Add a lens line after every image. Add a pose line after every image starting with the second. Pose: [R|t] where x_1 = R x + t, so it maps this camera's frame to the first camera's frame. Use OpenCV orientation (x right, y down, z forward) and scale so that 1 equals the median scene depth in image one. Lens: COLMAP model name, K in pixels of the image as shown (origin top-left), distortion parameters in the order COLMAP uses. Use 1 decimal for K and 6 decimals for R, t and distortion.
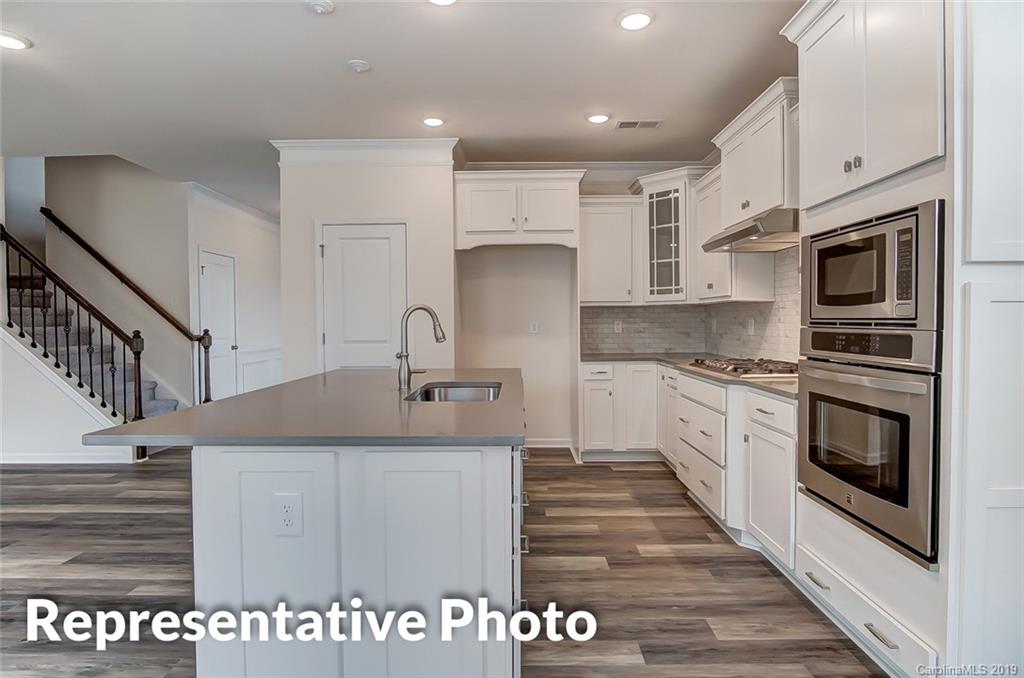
lens RADIAL K [[551.8, 0, 509.0], [0, 551.8, 332.9], [0, 0, 1]] dist [-0.030031, 0.005360]
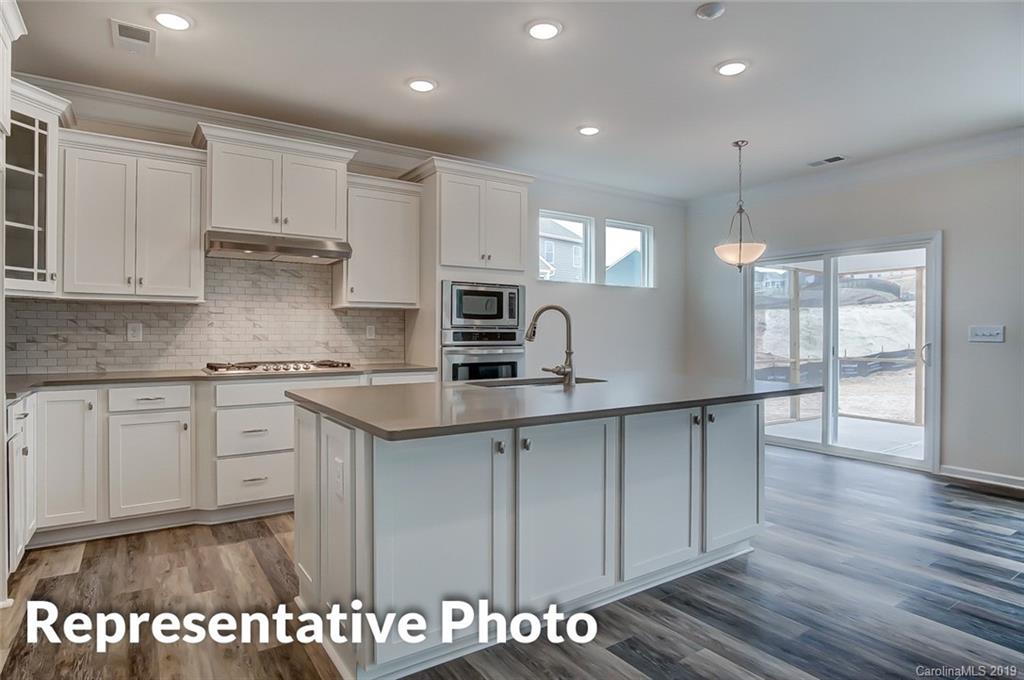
lens RADIAL K [[551.1, 0, 511.8], [0, 551.1, 334.1], [0, 0, 1]] dist [-0.031197, 0.007396]
pose [[-0.568595, 0.006570, 0.822591, -0.539770], [0.020904, 0.999761, 0.006464, -0.001165], [-0.822352, 0.020871, -0.568596, 0.912706]]
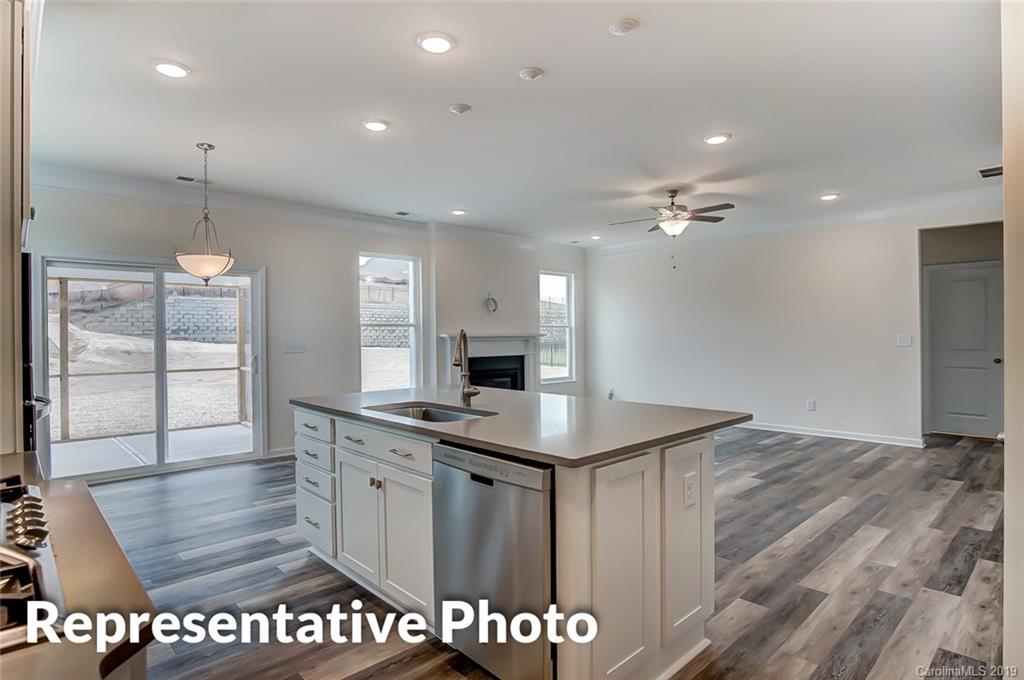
lens RADIAL K [[551.1, 0, 515.8], [0, 551.1, 337.5], [0, 0, 1]] dist [-0.031197, 0.007396]
pose [[-0.717801, 0.018574, -0.696000, 0.283058], [-0.000181, 0.999639, 0.026865, -0.036385], [0.696248, 0.019410, -0.717539, 1.019155]]
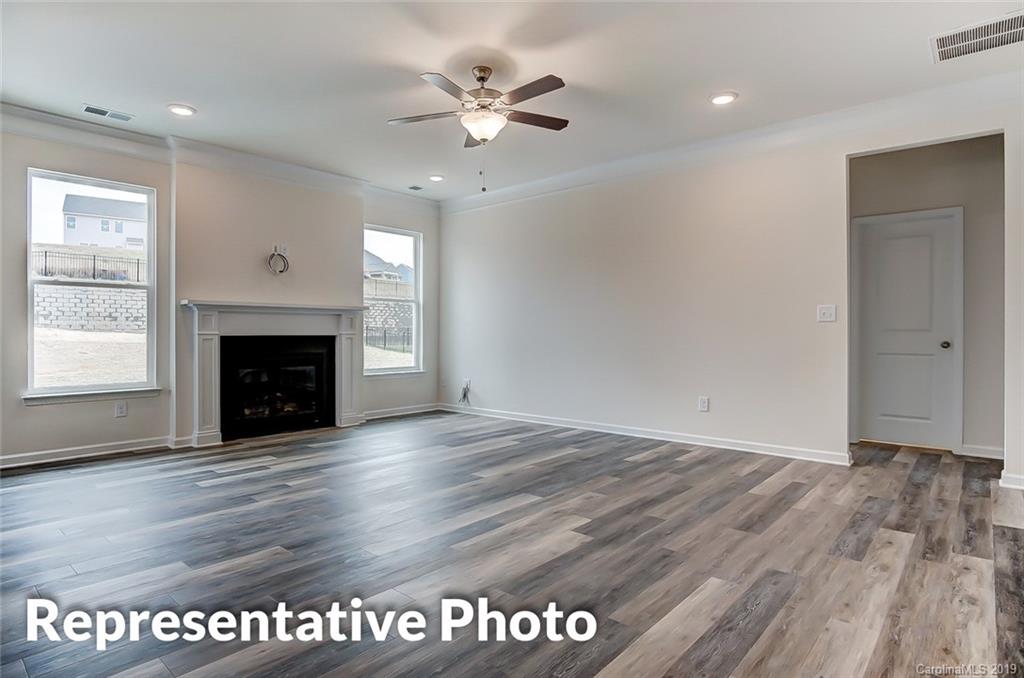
lens RADIAL K [[551.8, 0, 516.8], [0, 551.8, 333.9], [0, 0, 1]] dist [-0.030031, 0.005360]
pose [[-0.645363, 0.011375, -0.763791, -0.248158], [-0.013688, 0.999556, 0.026452, 0.022876], [0.763753, 0.027526, -0.644921, 0.930661]]
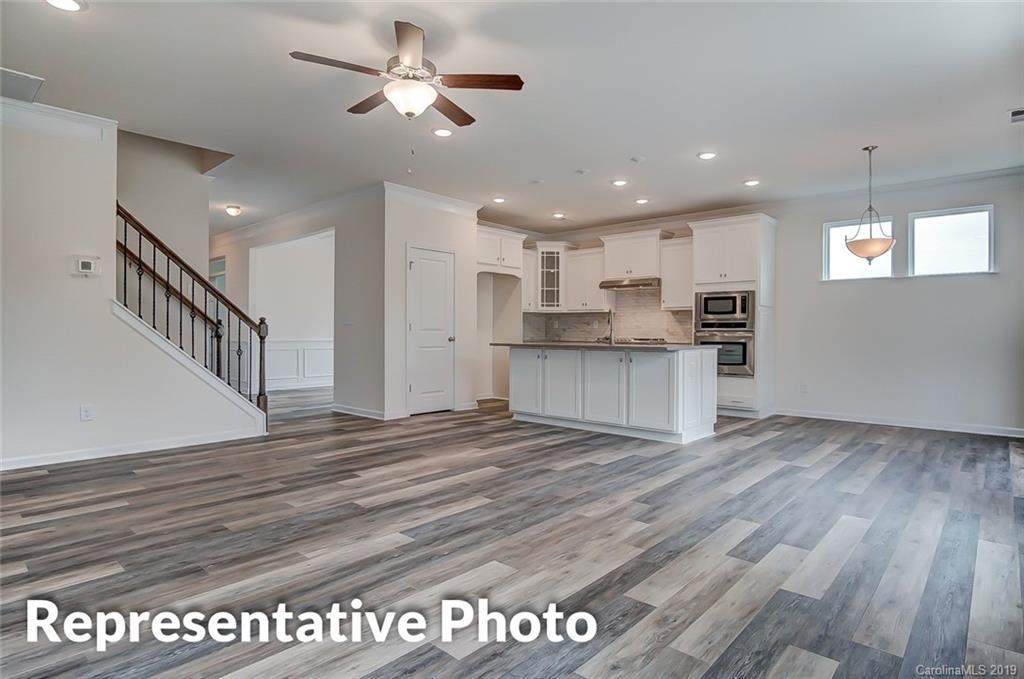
lens RADIAL K [[551.1, 0, 515.4], [0, 551.1, 337.3], [0, 0, 1]] dist [-0.031197, 0.007396]
pose [[0.658802, 0.003488, 0.752308, -1.225260], [0.005905, 0.999934, -0.009807, 0.051719], [-0.752293, 0.010903, 0.658738, -0.141001]]
